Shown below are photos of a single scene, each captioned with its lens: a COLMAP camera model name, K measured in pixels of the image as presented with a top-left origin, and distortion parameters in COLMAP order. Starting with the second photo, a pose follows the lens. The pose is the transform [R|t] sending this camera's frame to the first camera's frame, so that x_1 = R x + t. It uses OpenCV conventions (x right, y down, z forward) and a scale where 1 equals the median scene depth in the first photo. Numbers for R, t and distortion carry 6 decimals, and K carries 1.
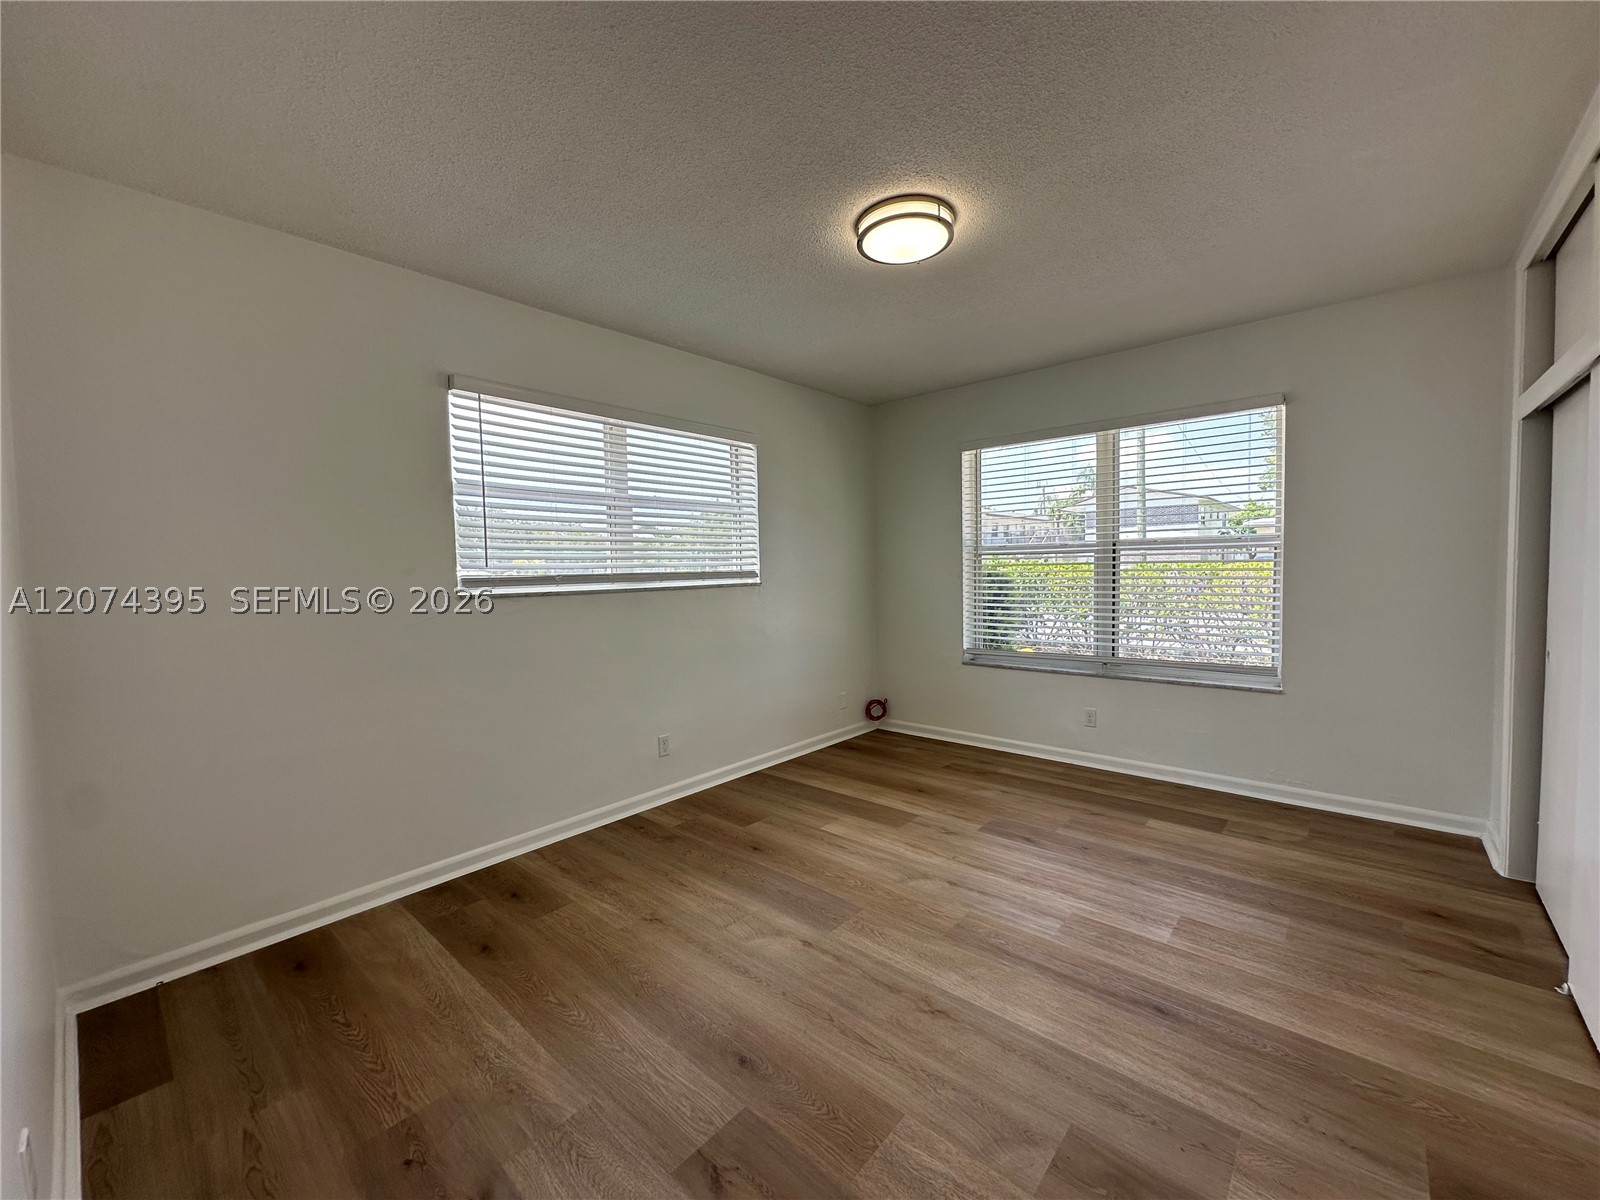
lens RADIAL K [[639.8, 0, 797.7], [0, 639.8, 590.0], [0, 0, 1]] dist [-0.004617, 0.001135]
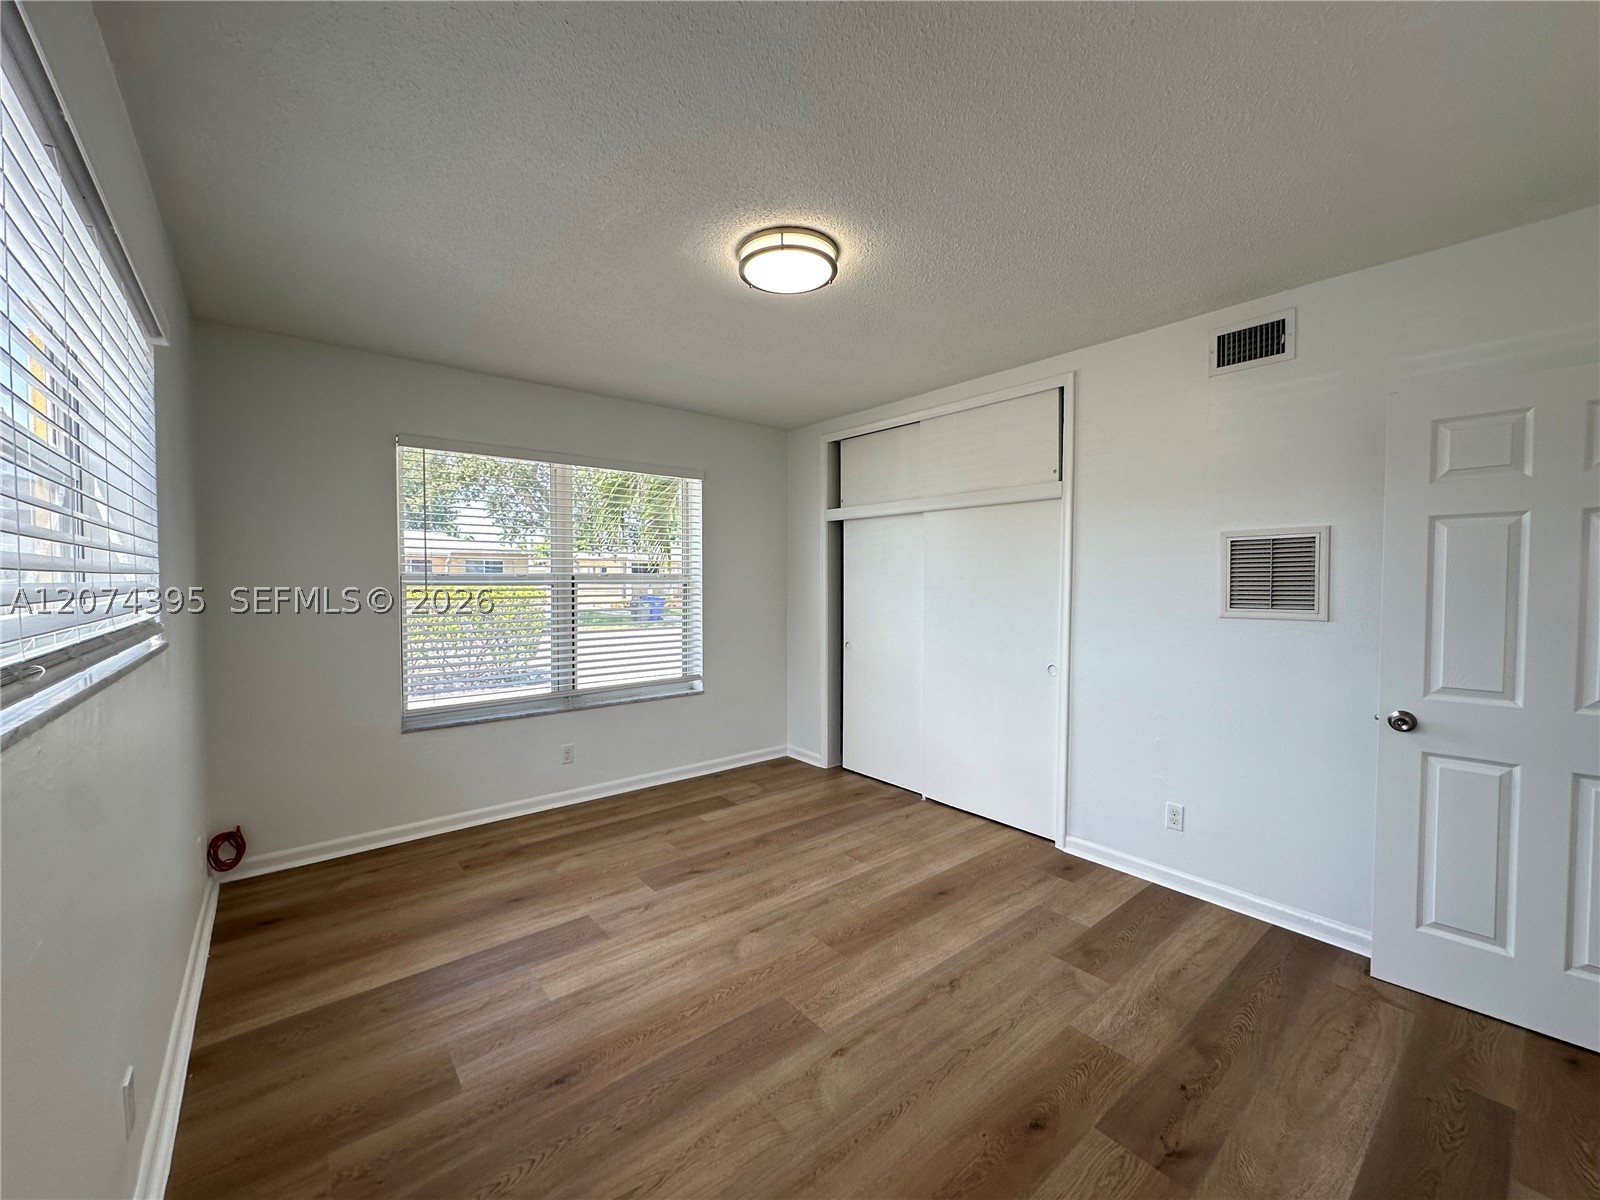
lens RADIAL K [[639.8, 0, 798.5], [0, 639.8, 602.5], [0, 0, 1]] dist [-0.004617, 0.001135]
pose [[0.154080, -0.017160, 0.987909, -0.605847], [0.034588, 0.999330, 0.011964, -0.042941], [-0.987453, 0.032327, 0.154570, 0.662651]]
